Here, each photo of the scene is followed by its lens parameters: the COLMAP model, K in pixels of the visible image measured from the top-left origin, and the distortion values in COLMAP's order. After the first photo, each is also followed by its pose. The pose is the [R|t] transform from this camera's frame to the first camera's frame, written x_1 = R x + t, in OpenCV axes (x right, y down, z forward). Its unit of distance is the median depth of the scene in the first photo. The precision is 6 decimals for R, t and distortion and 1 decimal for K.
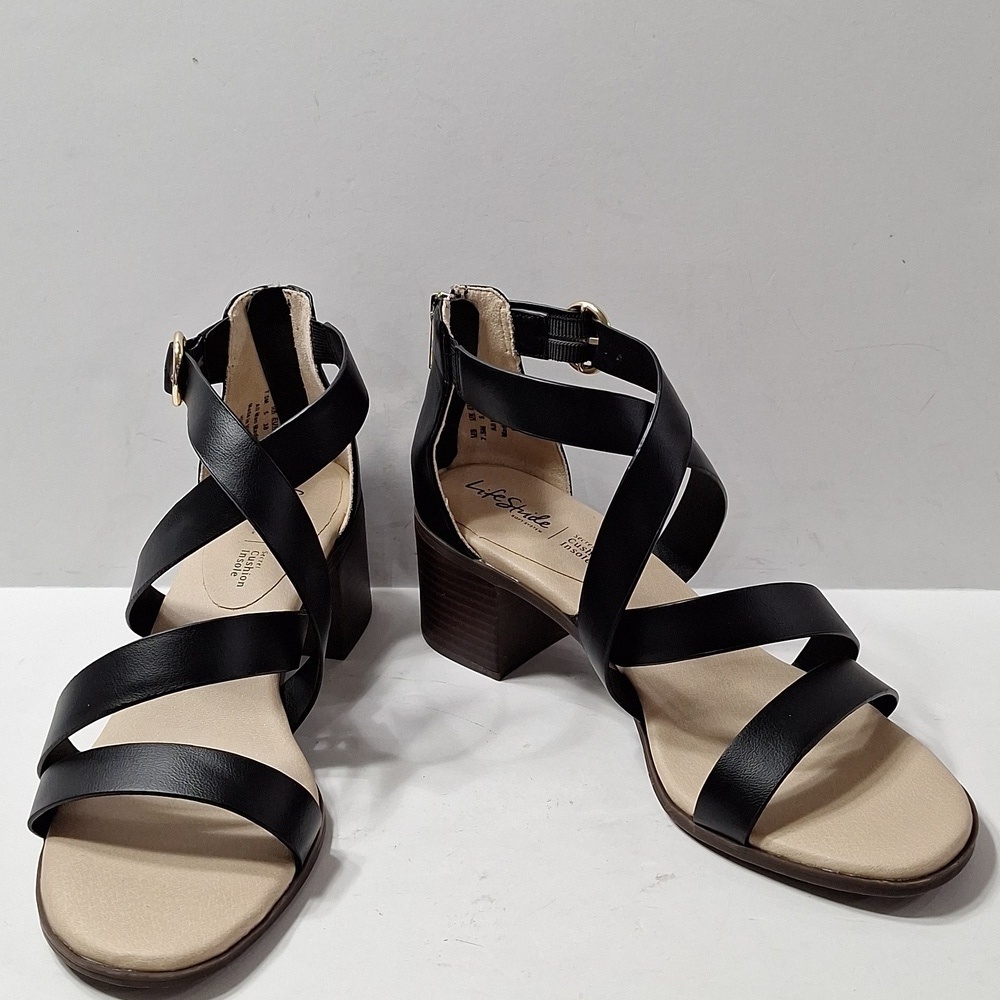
lens RADIAL K [[1403.9, 0, 500.0], [0, 1403.9, 500.0], [0, 0, 1]] dist [0.154692, -0.013289]
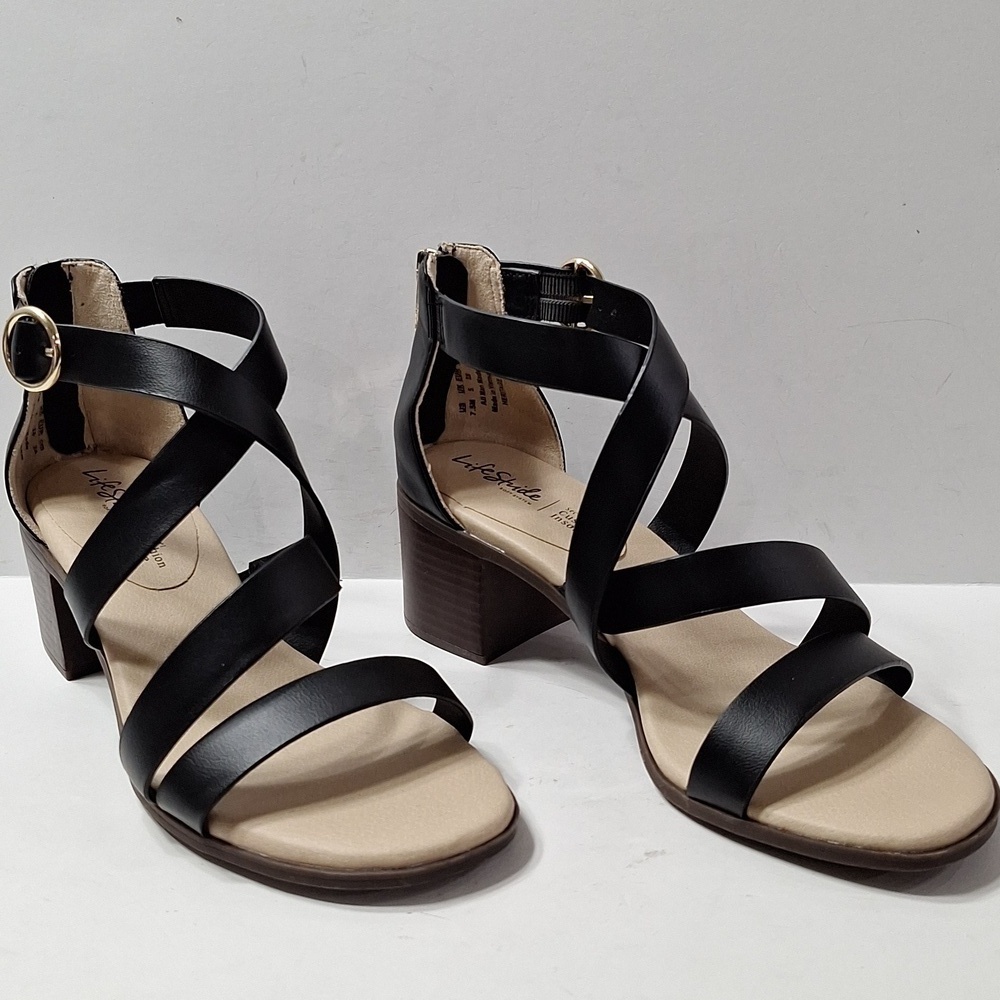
lens RADIAL K [[1403.9, 0, 500.0], [0, 1403.9, 500.0], [0, 0, 1]] dist [0.154692, -0.013289]
pose [[0.999826, 0.011937, -0.014369, 0.022947], [-0.012813, 0.997962, -0.062513, 0.081015], [0.013593, 0.062686, 0.997941, 0.065973]]
